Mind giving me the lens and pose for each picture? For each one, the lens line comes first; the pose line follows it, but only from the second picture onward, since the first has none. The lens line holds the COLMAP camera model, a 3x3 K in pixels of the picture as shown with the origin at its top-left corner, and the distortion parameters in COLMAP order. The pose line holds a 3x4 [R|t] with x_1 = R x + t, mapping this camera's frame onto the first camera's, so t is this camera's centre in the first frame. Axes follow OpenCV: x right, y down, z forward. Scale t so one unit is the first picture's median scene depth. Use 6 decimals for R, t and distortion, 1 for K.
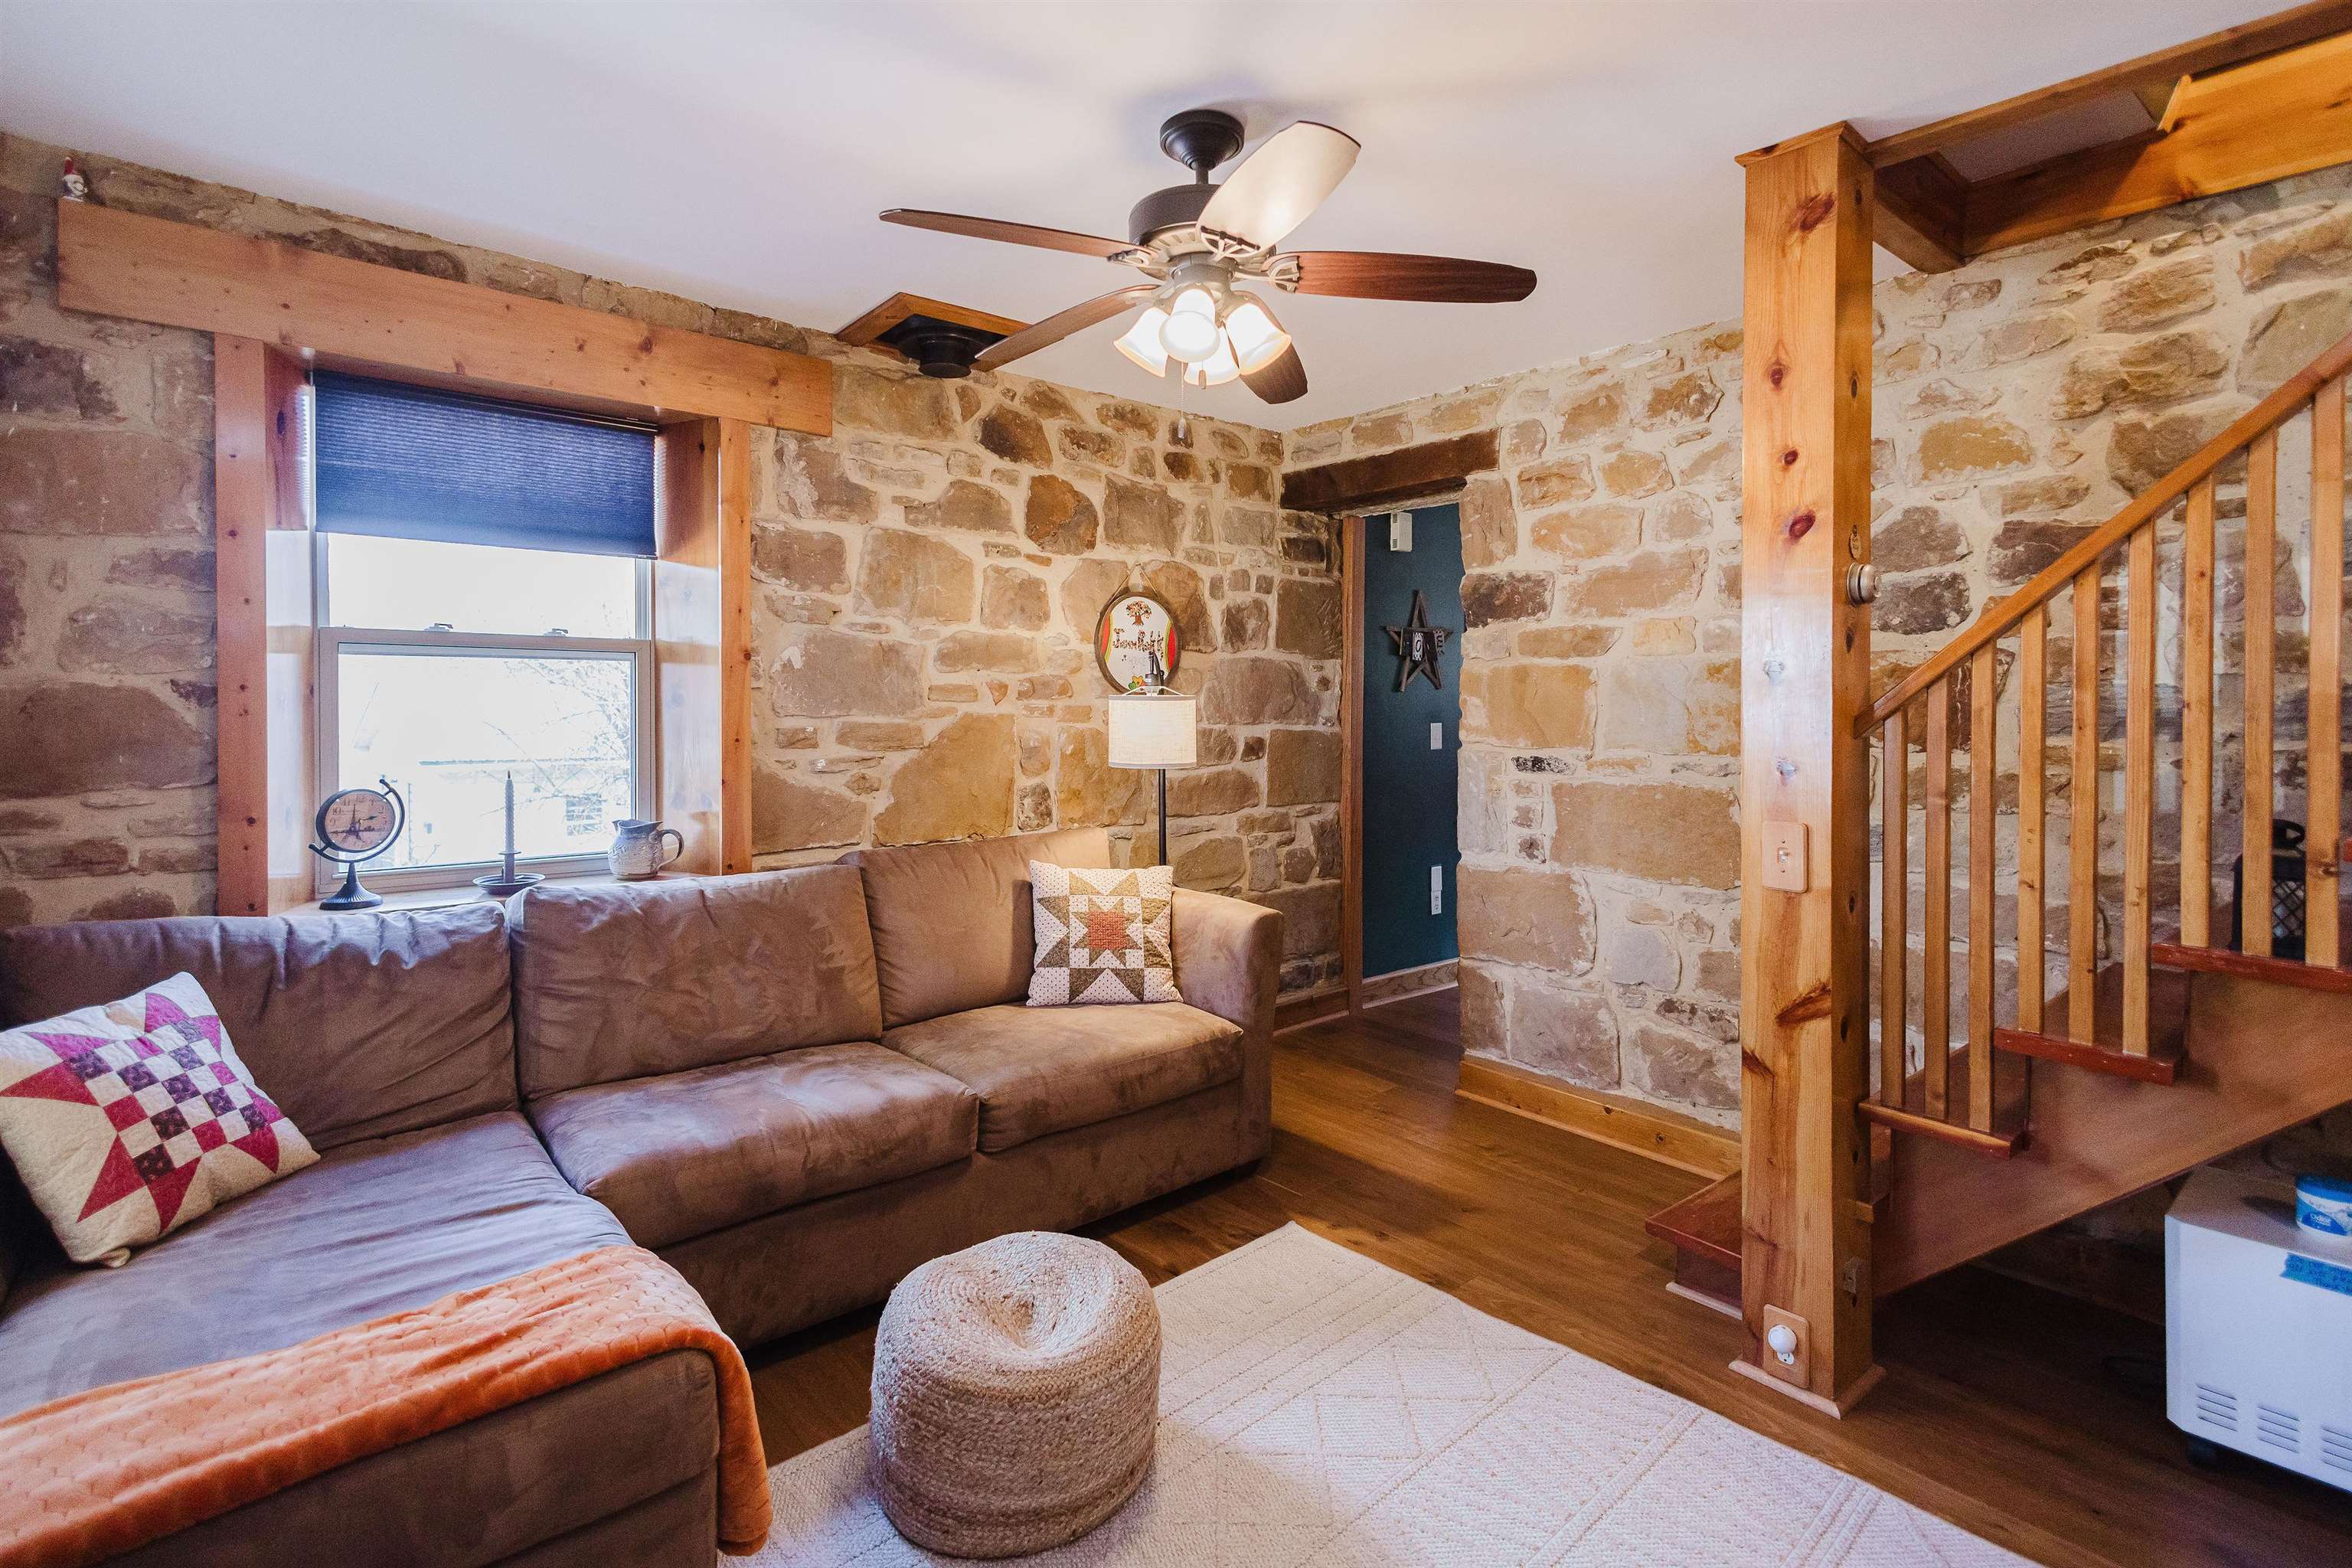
lens RADIAL K [[1119.0, 0, 1176.0], [0, 1119.0, 709.7], [0, 0, 1]] dist [0.002155, 0.000575]
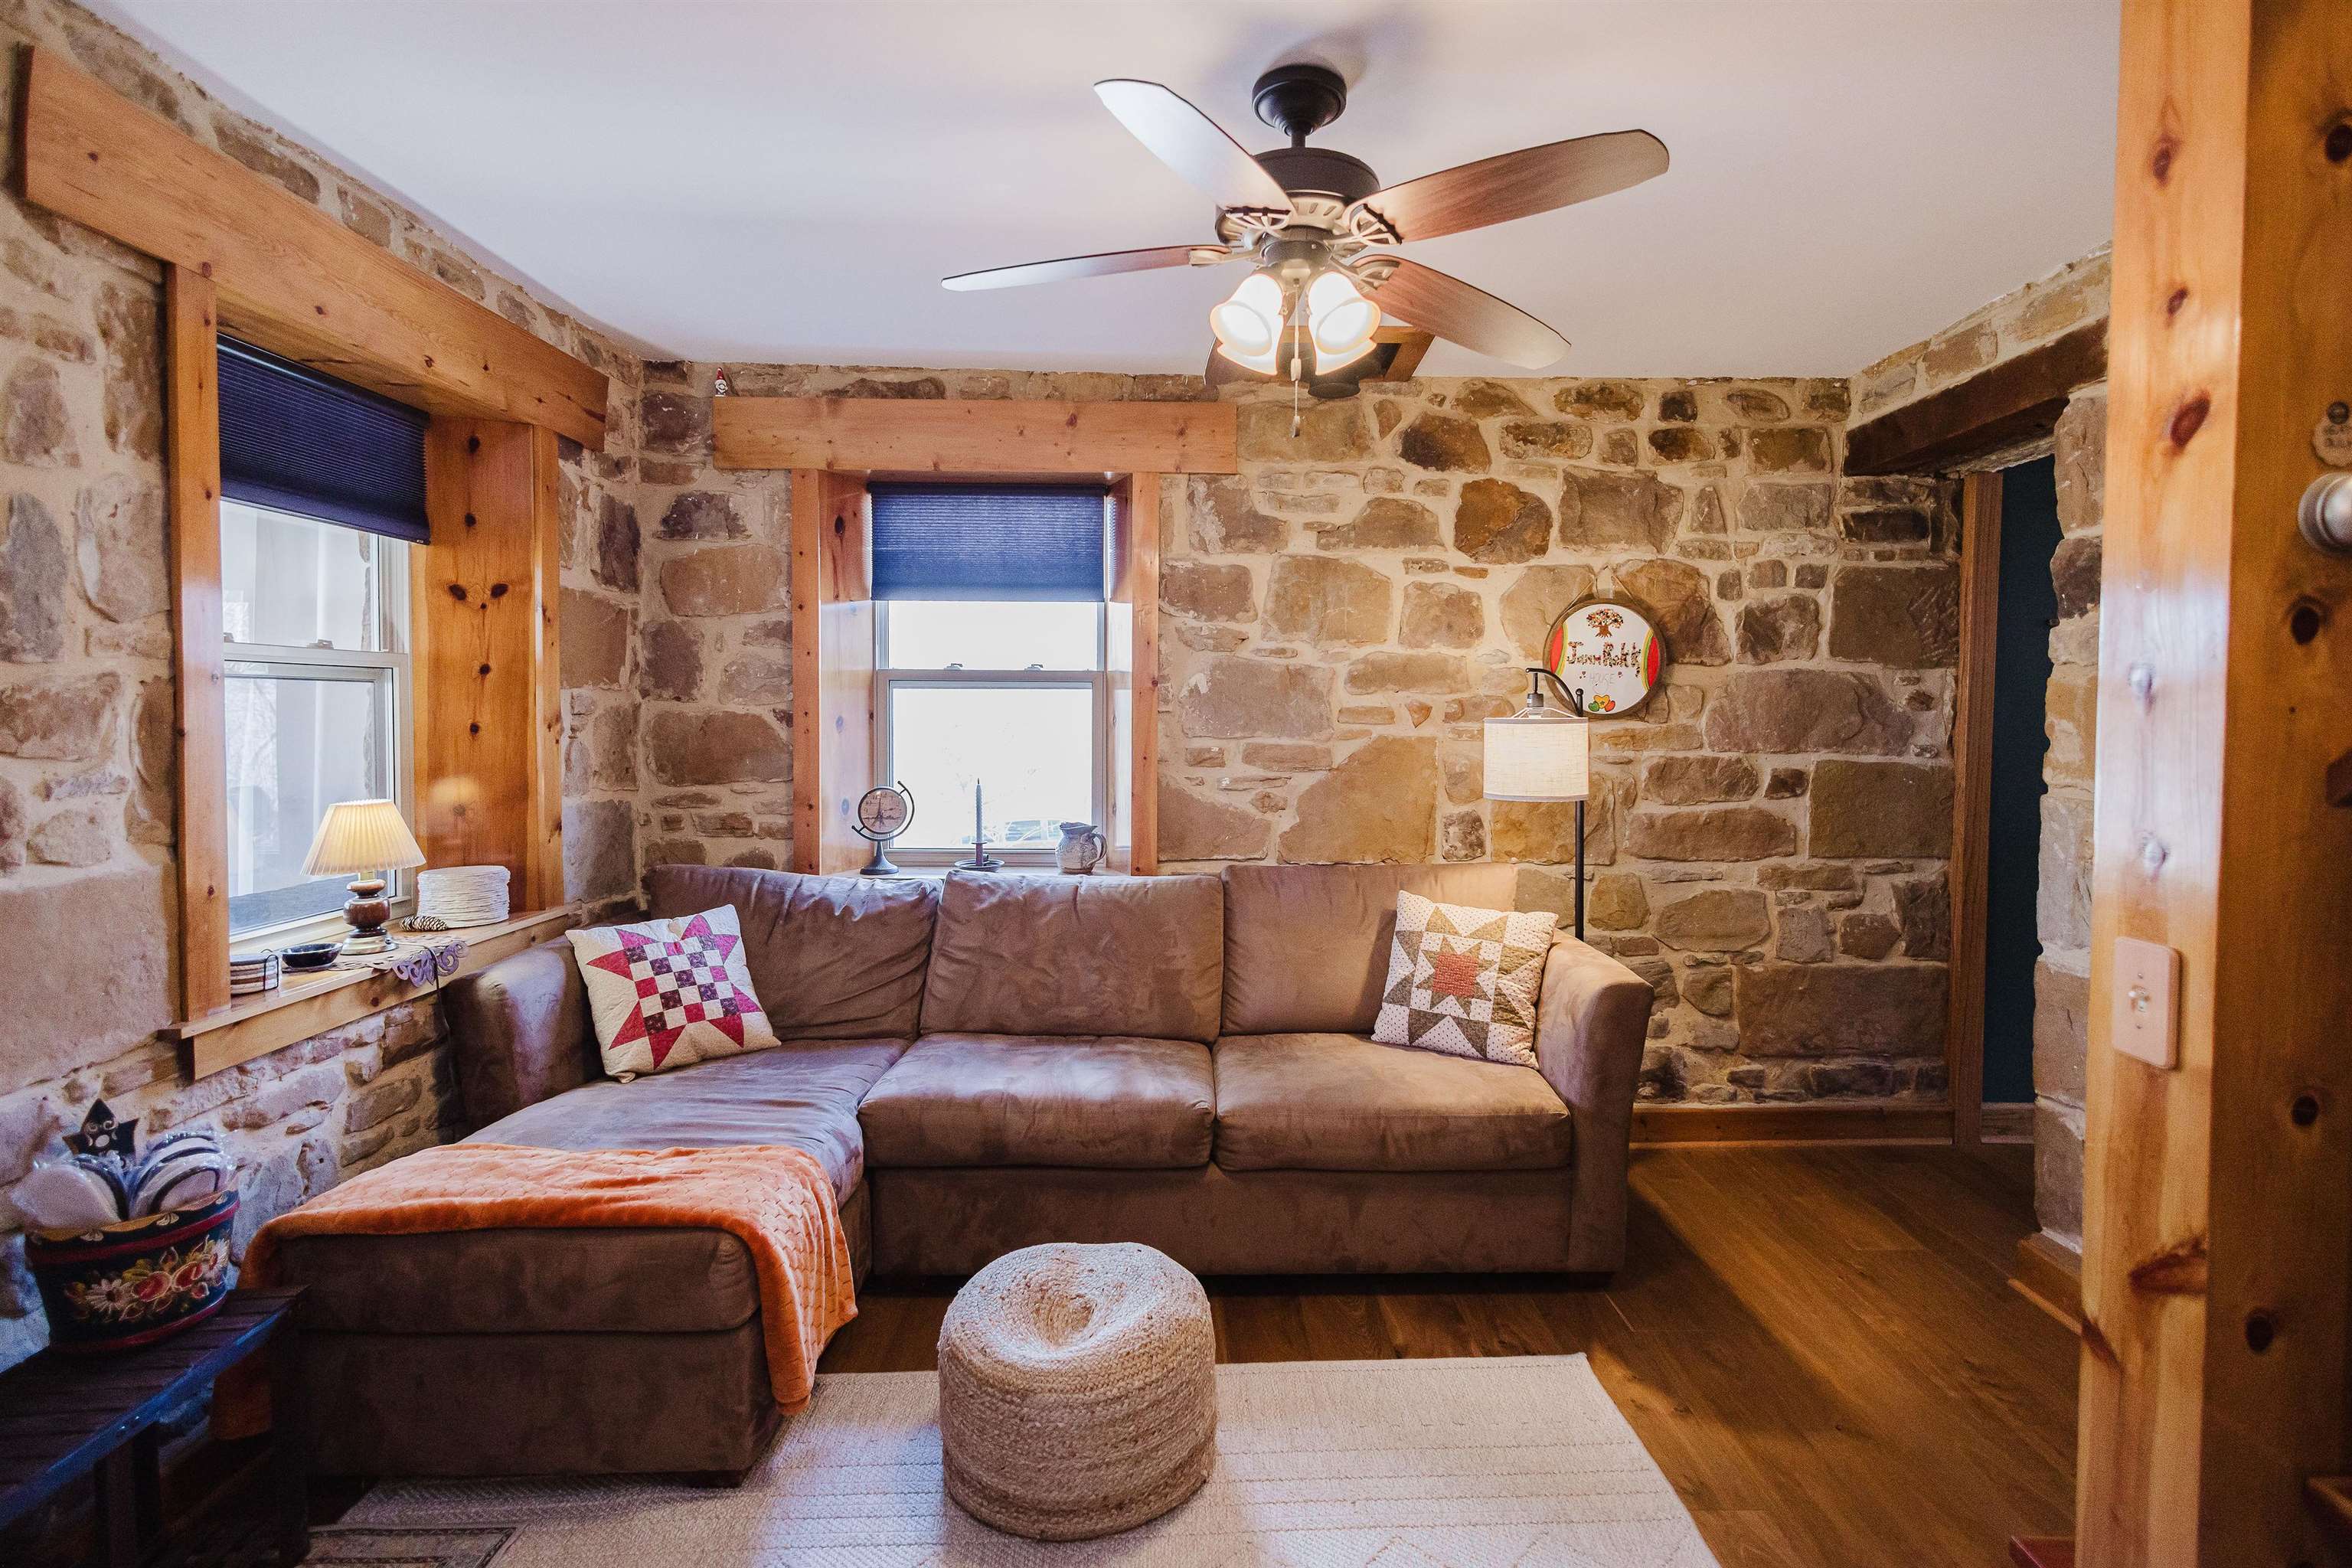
lens RADIAL K [[1108.3, 0, 1179.9], [0, 1108.3, 750.0], [0, 0, 1]] dist [0.003726, 0.000445]
pose [[0.771305, 0.018342, -0.636201, 0.342442], [-0.005969, 0.999749, 0.021587, -0.005196], [0.636438, -0.012853, 0.771221, 0.159913]]
